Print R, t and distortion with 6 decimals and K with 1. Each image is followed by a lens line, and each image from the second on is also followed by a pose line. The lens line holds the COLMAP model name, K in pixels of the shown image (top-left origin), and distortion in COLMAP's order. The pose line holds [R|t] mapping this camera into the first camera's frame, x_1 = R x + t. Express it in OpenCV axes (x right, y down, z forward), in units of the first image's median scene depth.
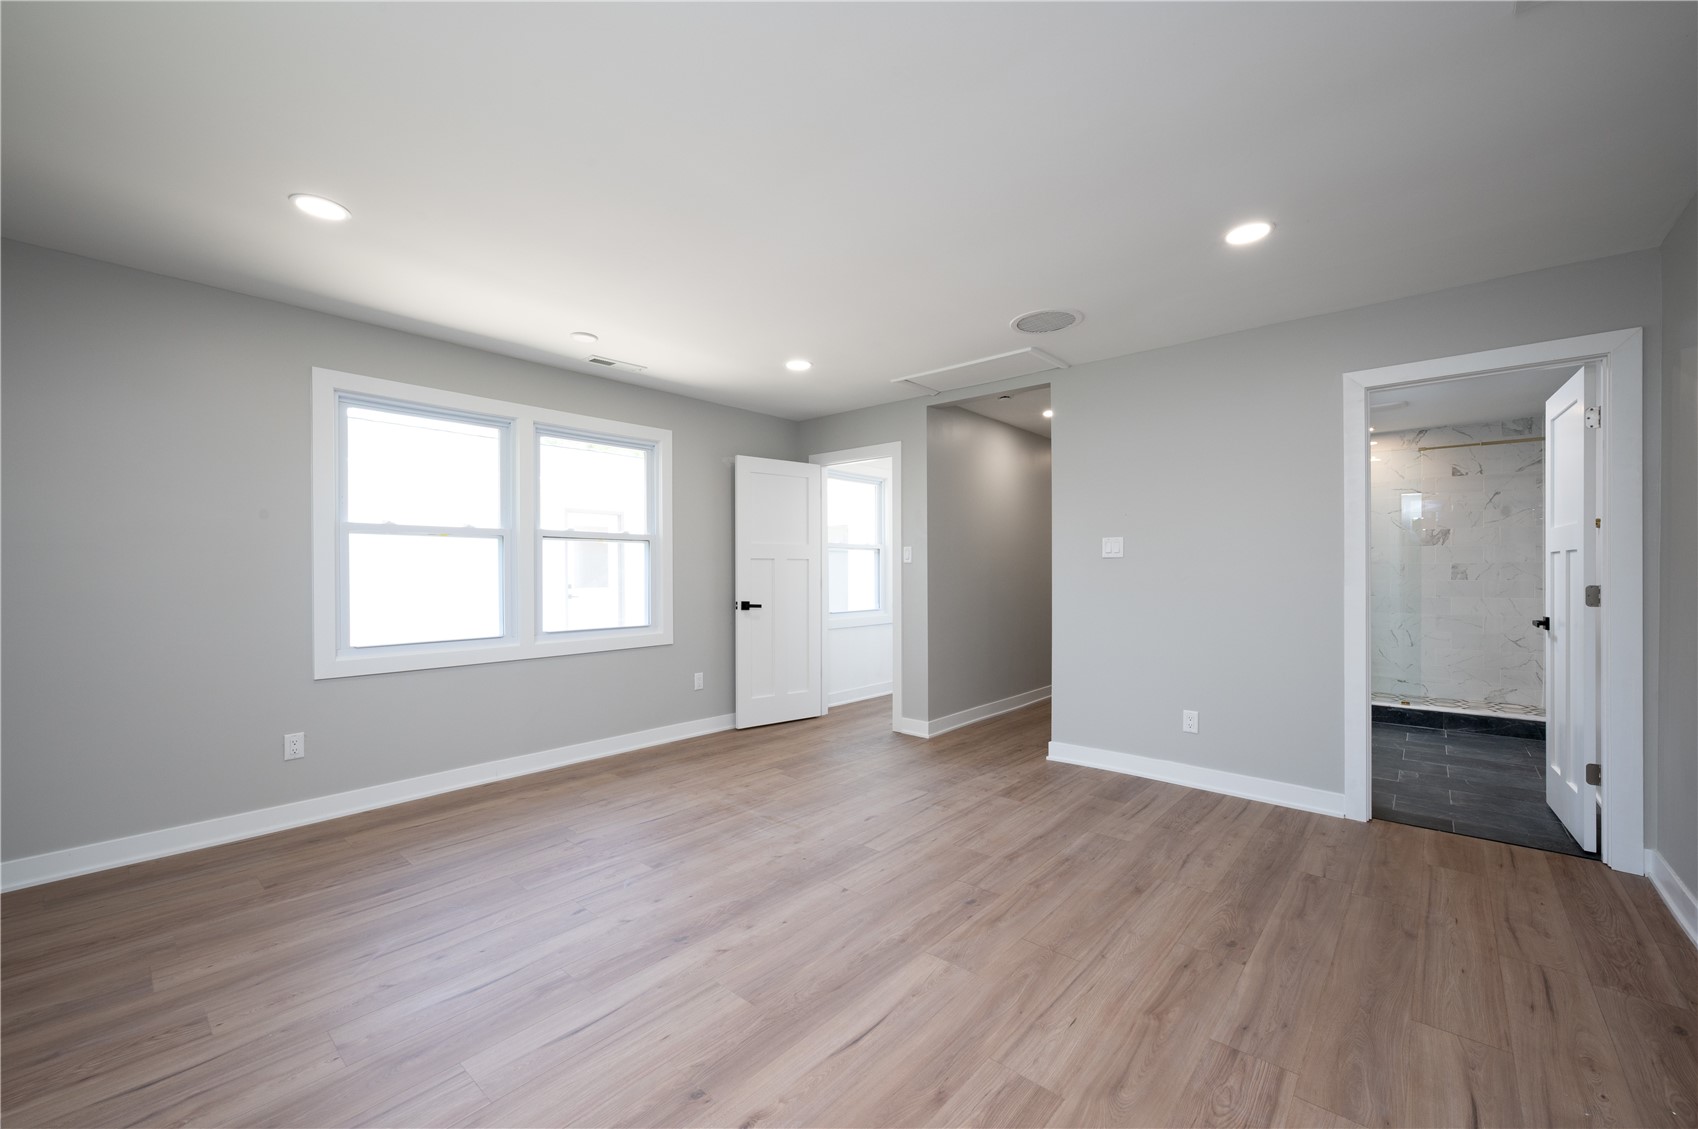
lens RADIAL K [[687.9, 0, 844.1], [0, 687.9, 546.9], [0, 0, 1]] dist [-0.001272, -0.000151]
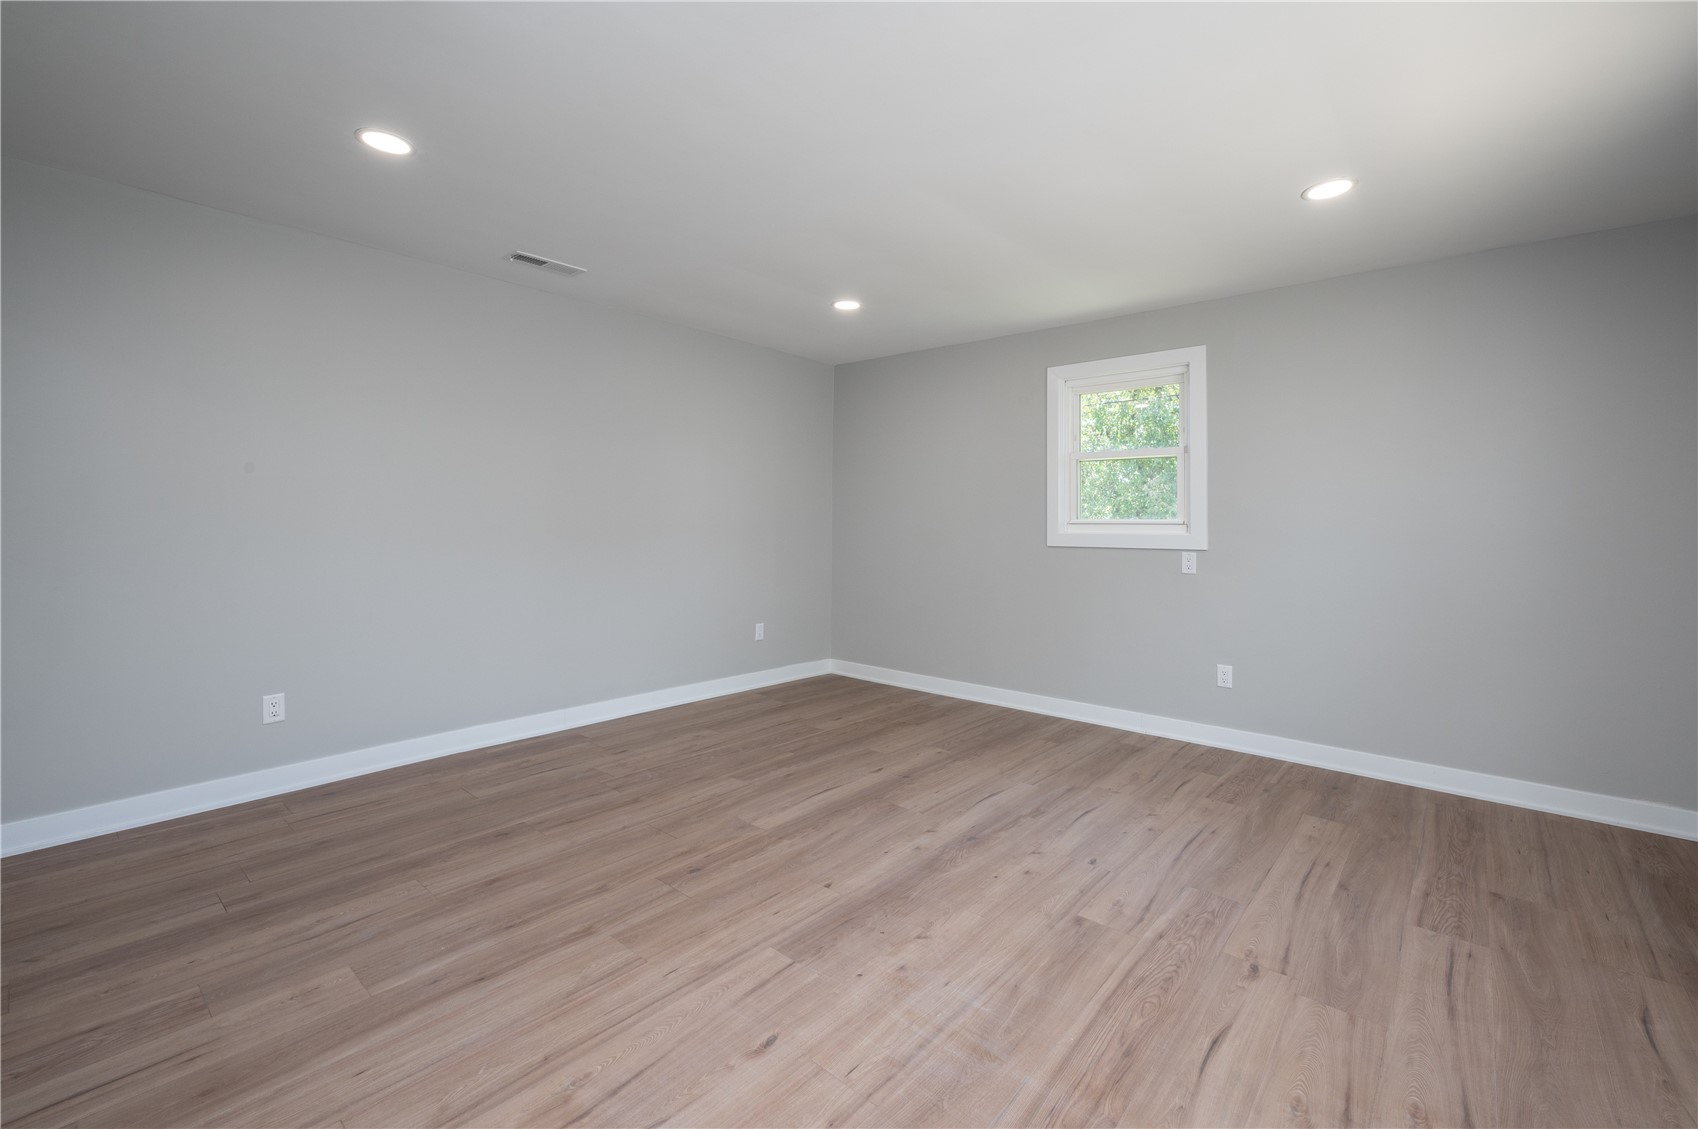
lens RADIAL K [[687.9, 0, 844.1], [0, 687.9, 546.9], [0, 0, 1]] dist [-0.001272, -0.000151]
pose [[-0.999922, -0.010802, 0.006242, -0.020436], [-0.010813, 0.999940, -0.001723, 0.068345], [-0.006223, -0.001790, -0.999979, 1.845245]]
